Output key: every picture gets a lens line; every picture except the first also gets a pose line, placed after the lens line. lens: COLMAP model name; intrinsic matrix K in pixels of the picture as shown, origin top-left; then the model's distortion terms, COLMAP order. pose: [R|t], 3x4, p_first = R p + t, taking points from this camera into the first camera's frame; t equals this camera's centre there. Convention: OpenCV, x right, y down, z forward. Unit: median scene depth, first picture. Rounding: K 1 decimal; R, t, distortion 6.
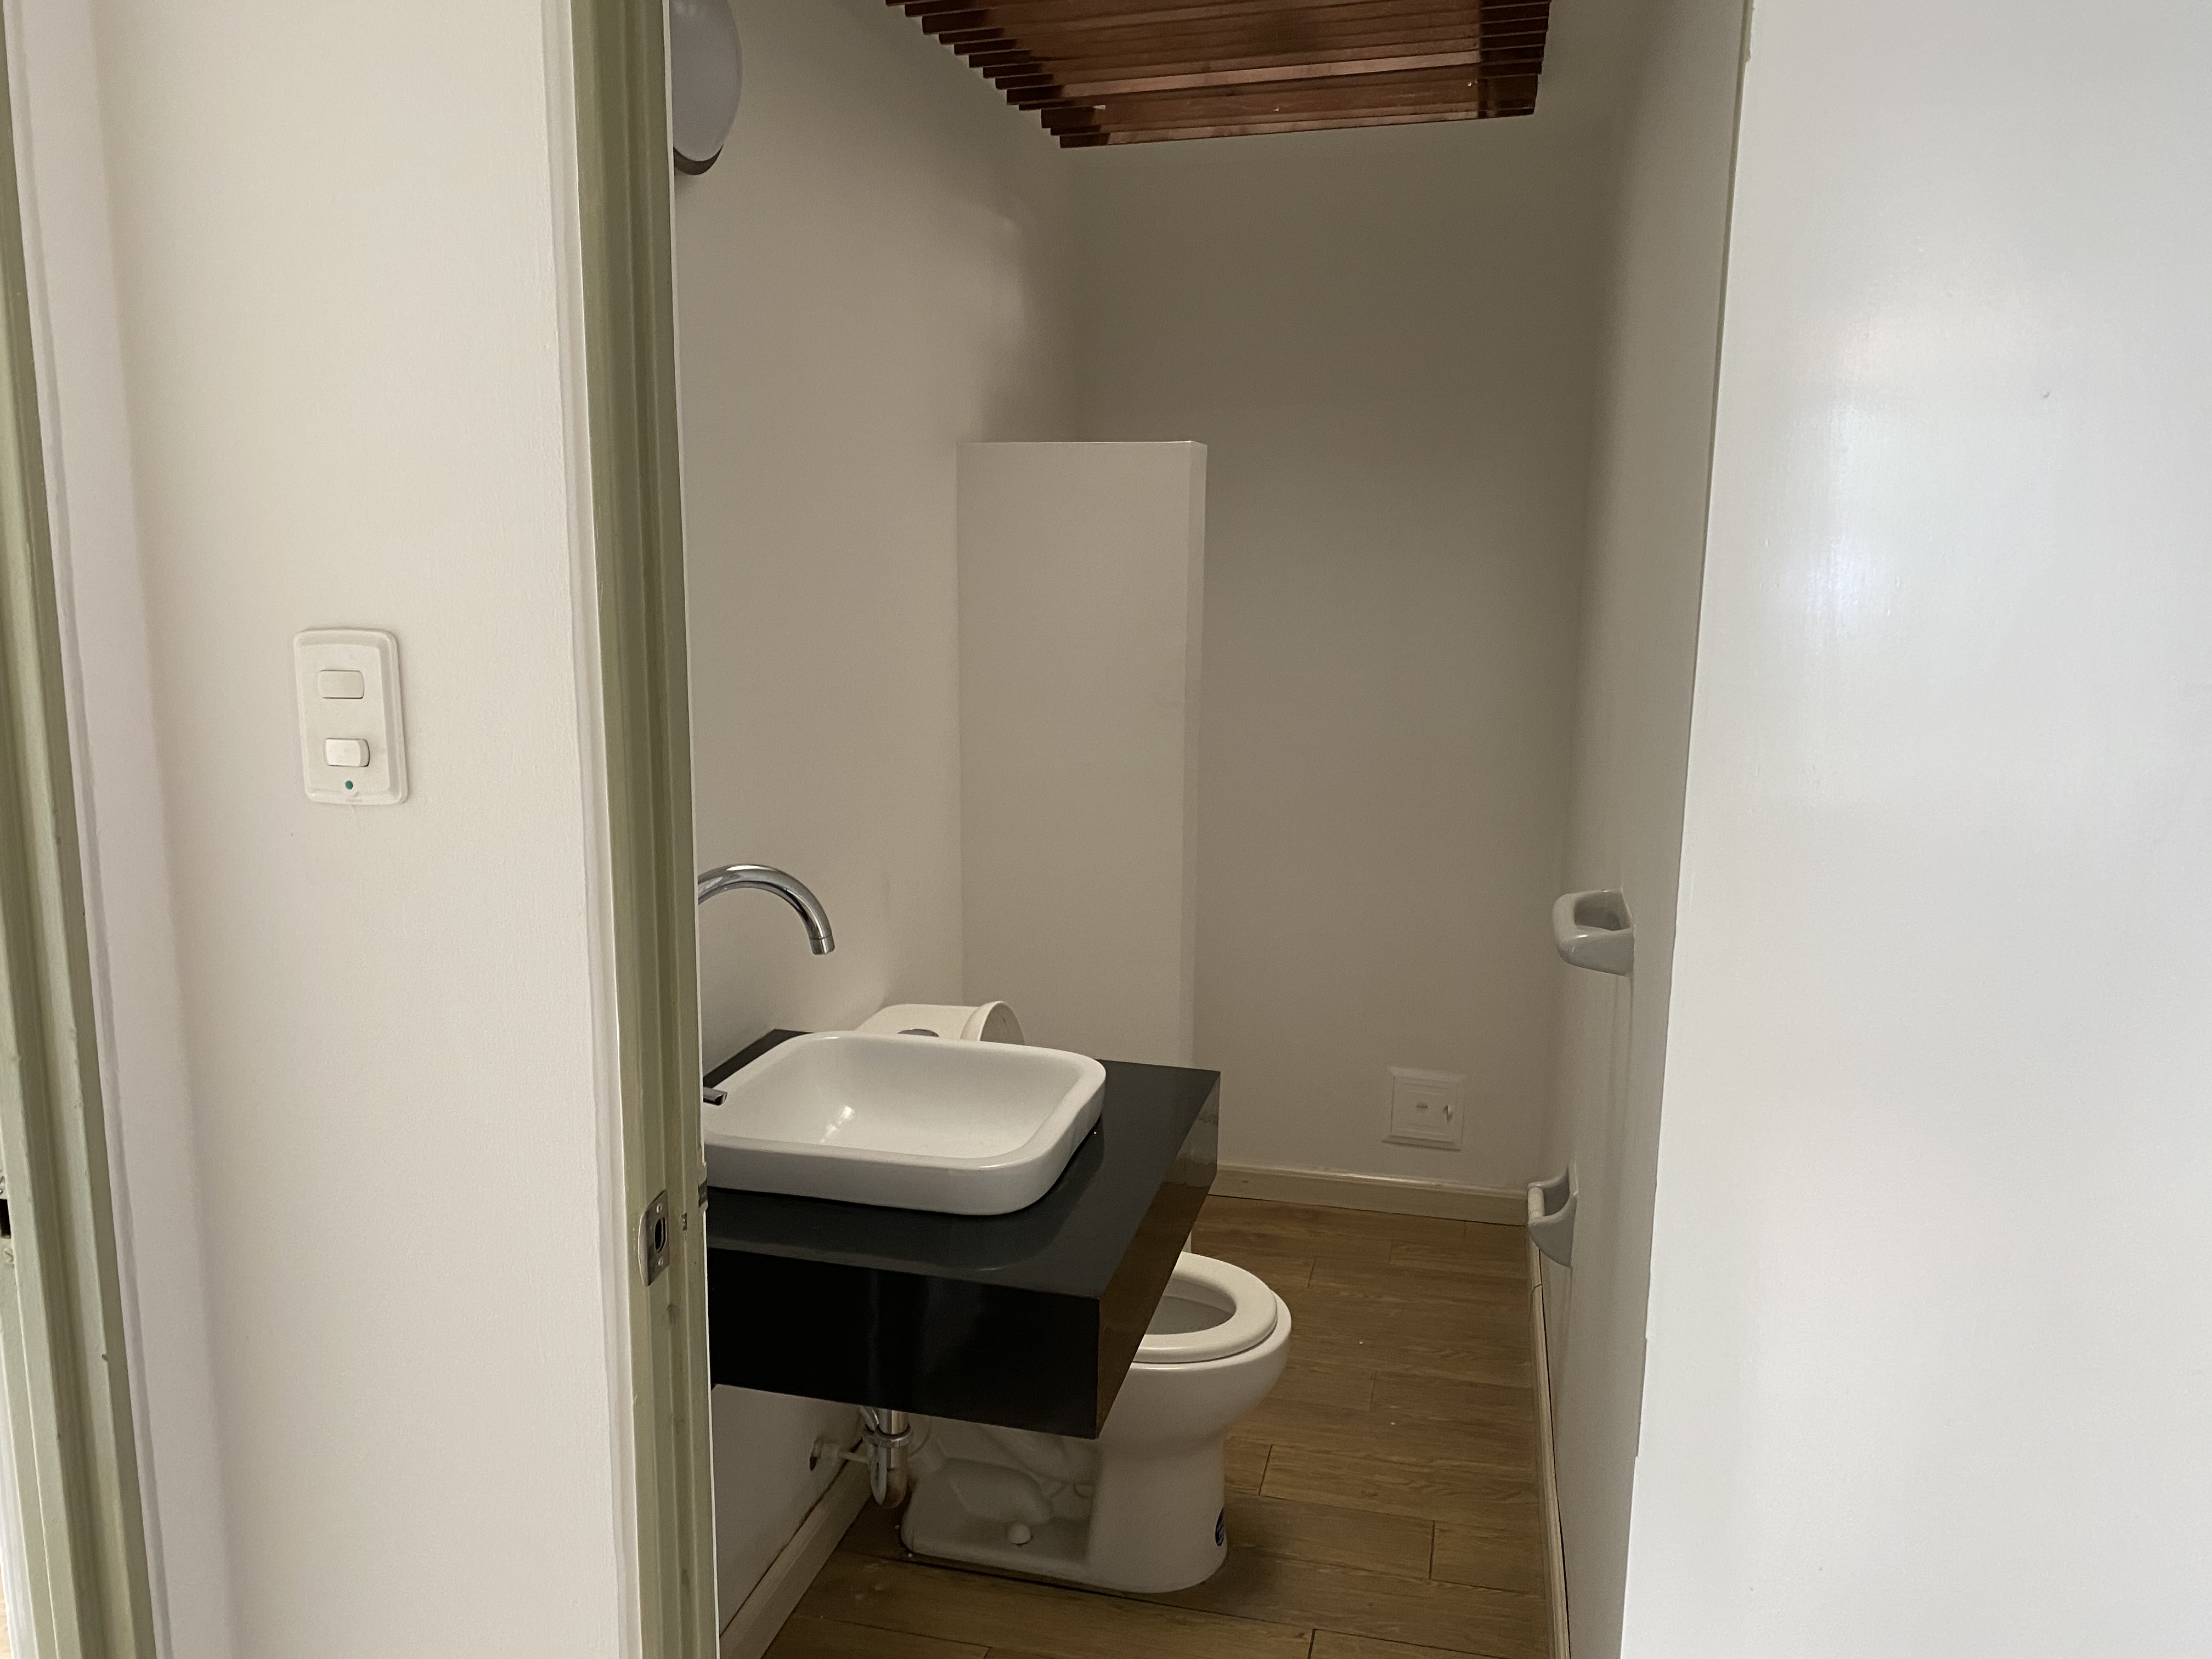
lens RADIAL K [[1694.3, 0, 1101.4], [0, 1694.3, 838.1], [0, 0, 1]] dist [0.053127, -0.032973]
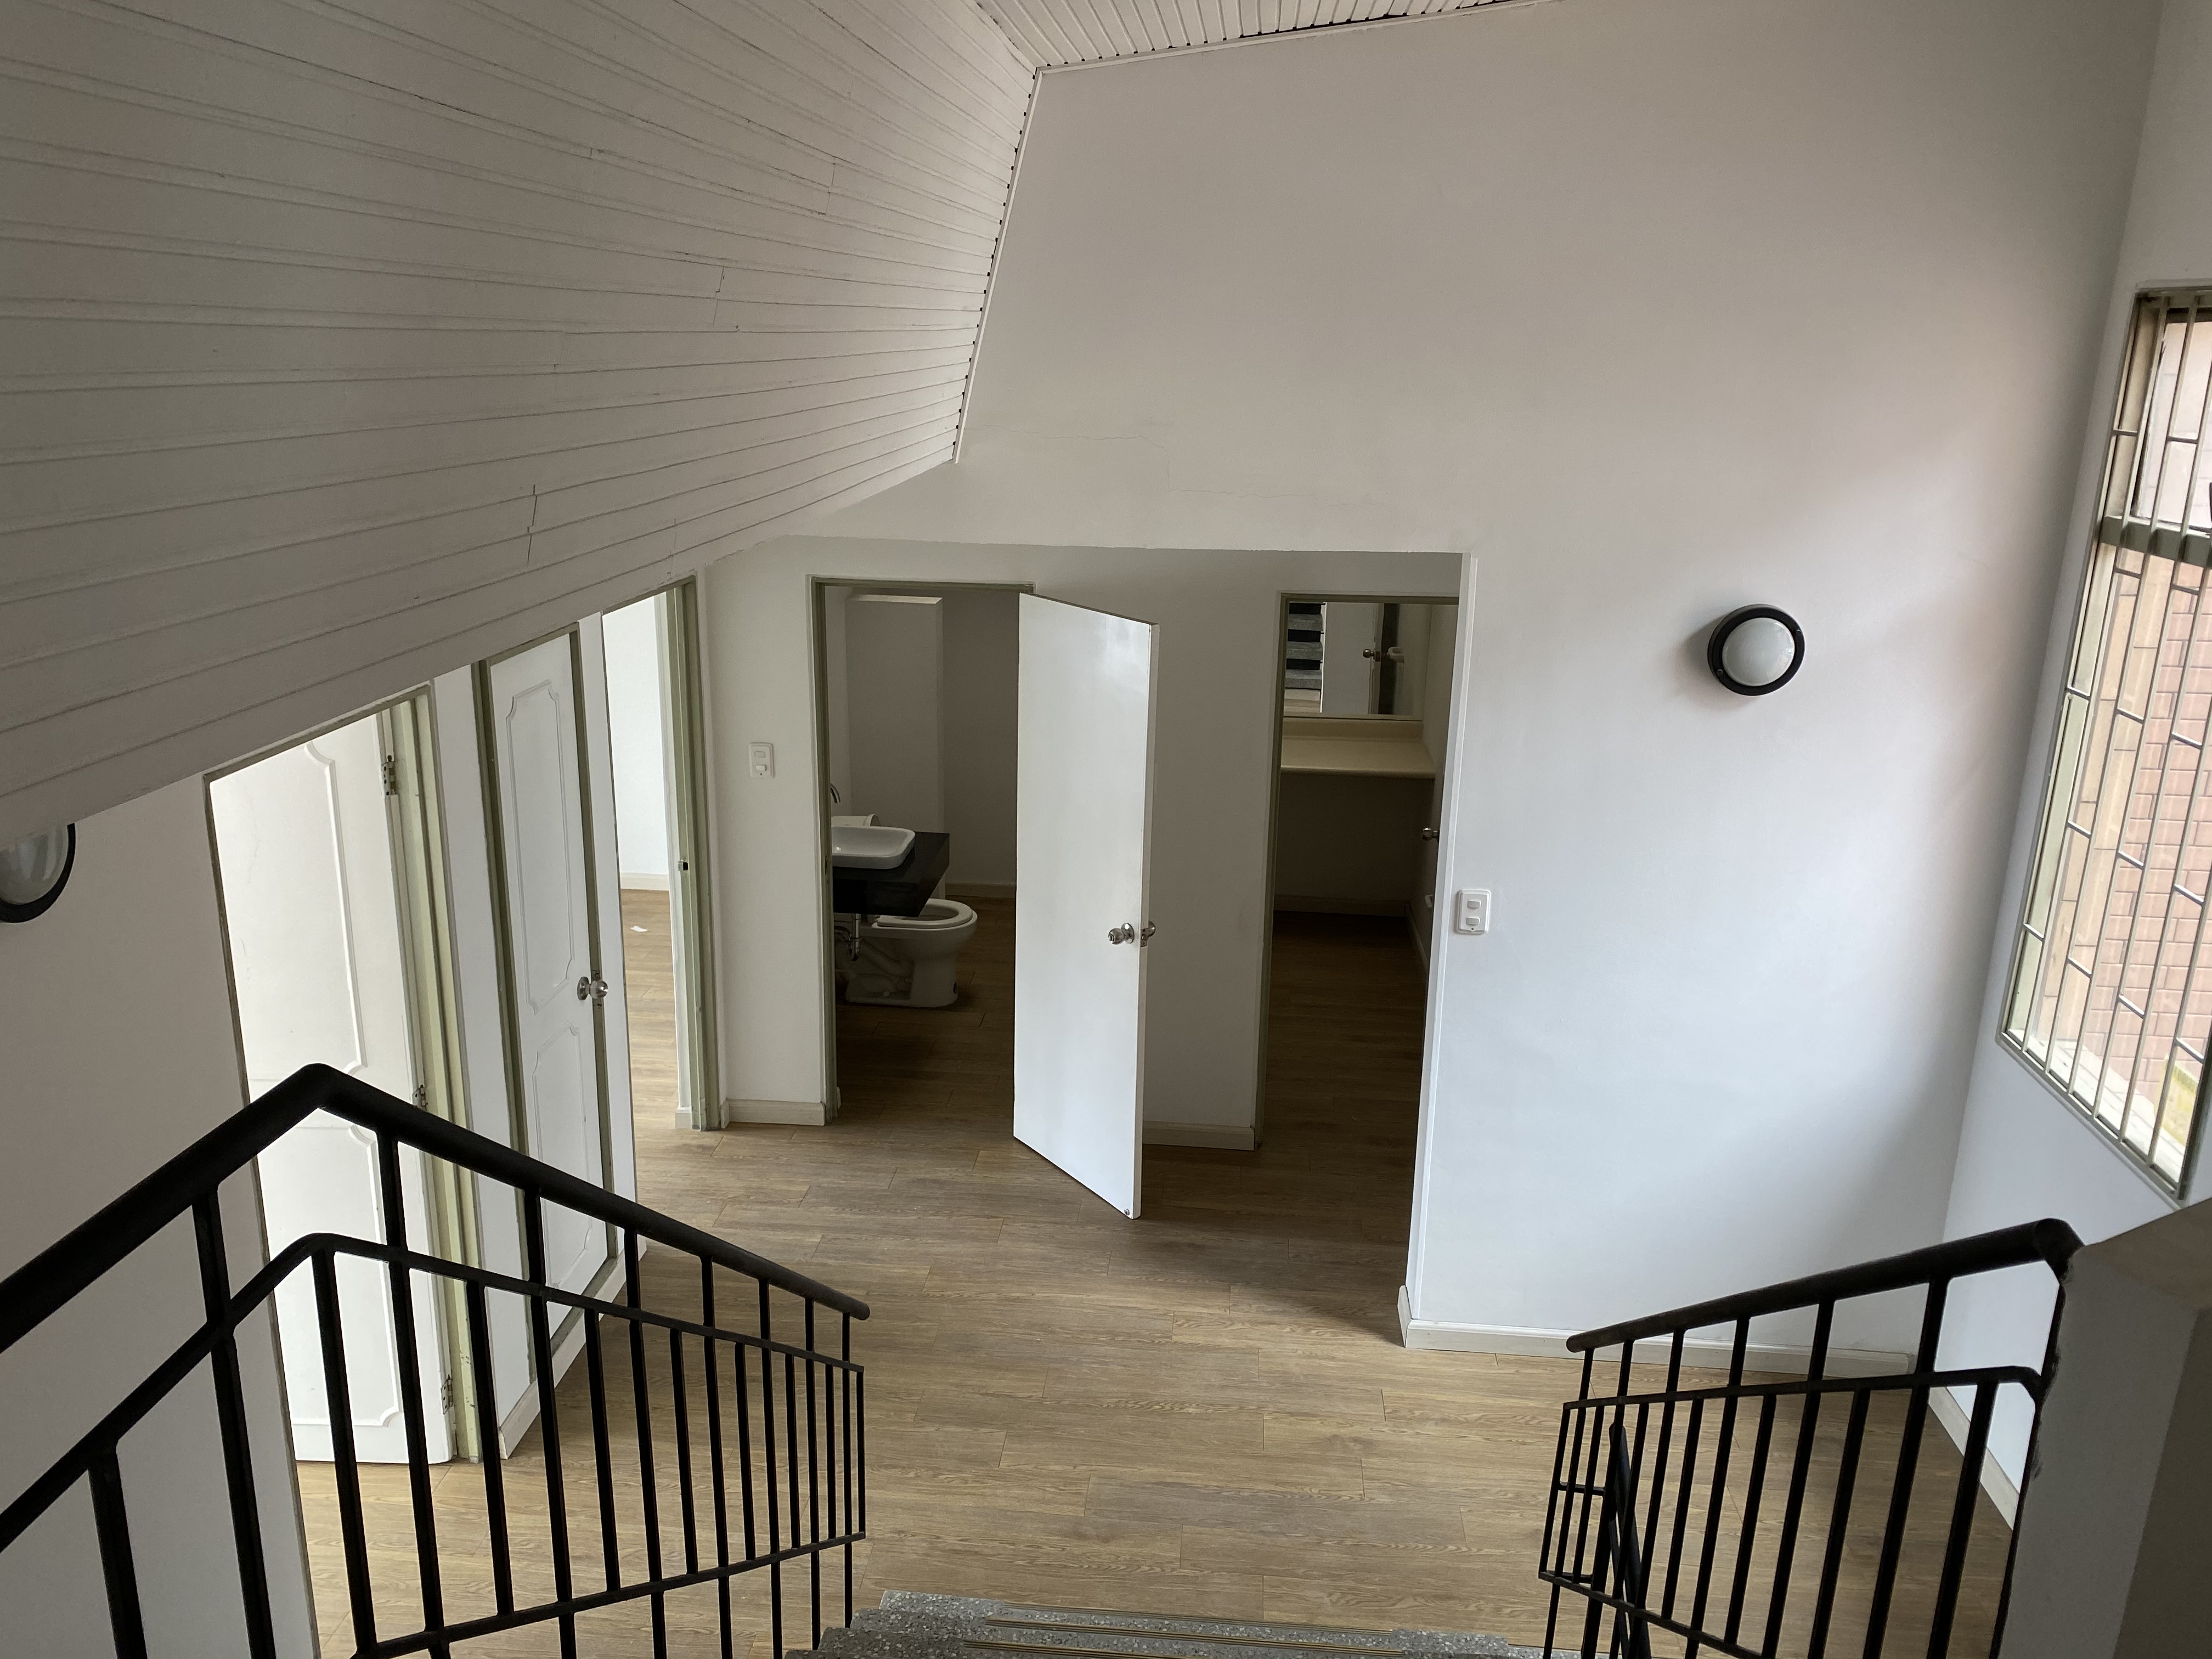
lens RADIAL K [[1694.3, 0, 1103.4], [0, 1694.3, 828.6], [0, 0, 1]] dist [0.053127, -0.032973]
pose [[0.988988, -0.031293, 0.144651, -0.096765], [0.014352, 0.993063, 0.116707, -0.217497], [-0.147300, -0.113346, 0.982576, -1.976237]]
